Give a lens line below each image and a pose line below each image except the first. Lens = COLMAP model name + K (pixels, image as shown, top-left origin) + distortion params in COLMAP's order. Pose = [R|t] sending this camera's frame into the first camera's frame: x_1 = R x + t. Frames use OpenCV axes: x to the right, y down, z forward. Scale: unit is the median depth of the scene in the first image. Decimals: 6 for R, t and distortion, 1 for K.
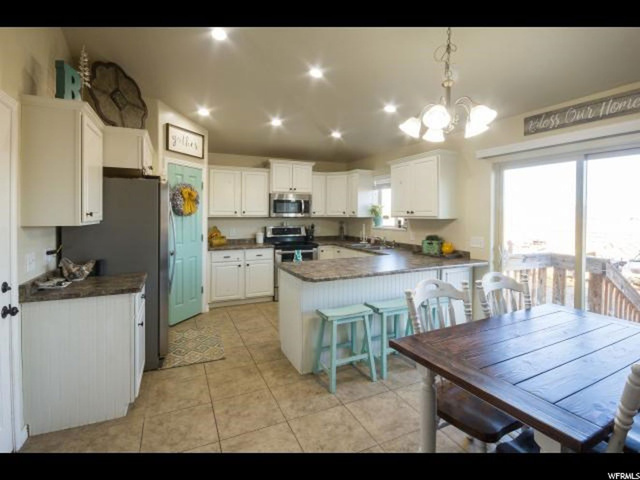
lens RADIAL K [[310.5, 0, 324.4], [0, 310.5, 216.2], [0, 0, 1]] dist [-0.000105, -0.001159]
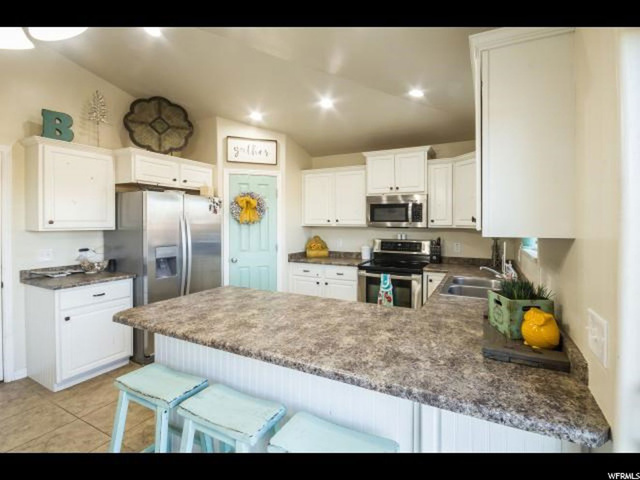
lens RADIAL K [[310.5, 0, 289.9], [0, 310.5, 220.3], [0, 0, 1]] dist [-0.000105, -0.001159]
pose [[0.611479, -0.003018, -0.791255, 0.384391], [-0.008790, 0.999905, -0.010606, -0.004107], [0.791212, 0.013441, 0.611395, 0.443476]]
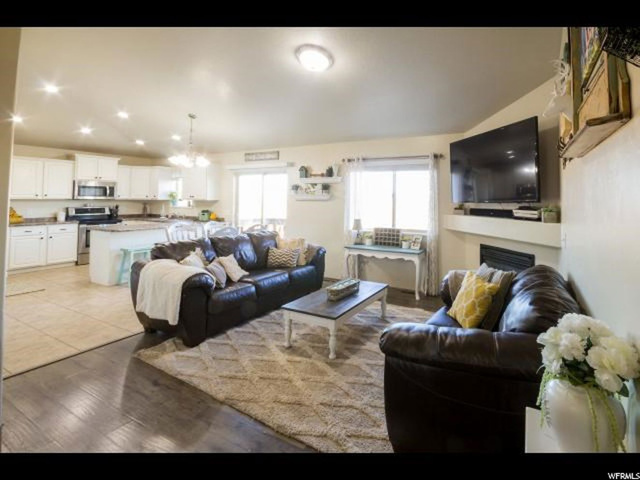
lens RADIAL K [[310.5, 0, 366.6], [0, 310.5, 191.0], [0, 0, 1]] dist [-0.000105, -0.001159]
pose [[0.797179, 0.020108, 0.603408, 0.013018], [-0.000020, 0.999446, -0.033280, 0.012748], [-0.603743, 0.026518, 0.796738, -0.841575]]
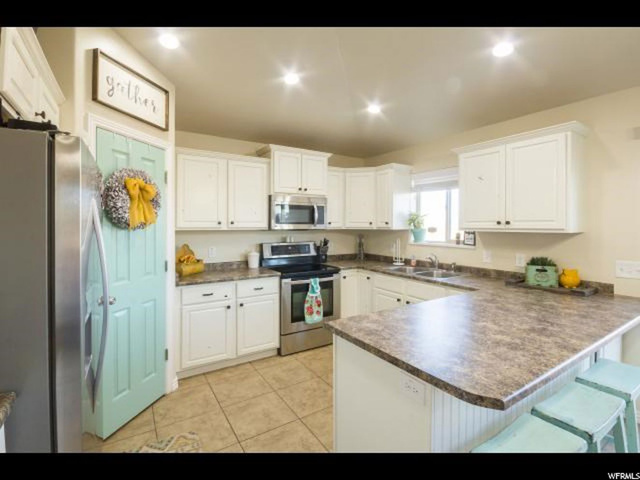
lens RADIAL K [[310.5, 0, 335.2], [0, 310.5, 228.8], [0, 0, 1]] dist [-0.000105, -0.001159]
pose [[0.989432, -0.002253, 0.144984, -0.158313], [0.001393, 0.999981, 0.006032, -0.003945], [-0.144994, -0.005766, 0.989416, 0.365834]]
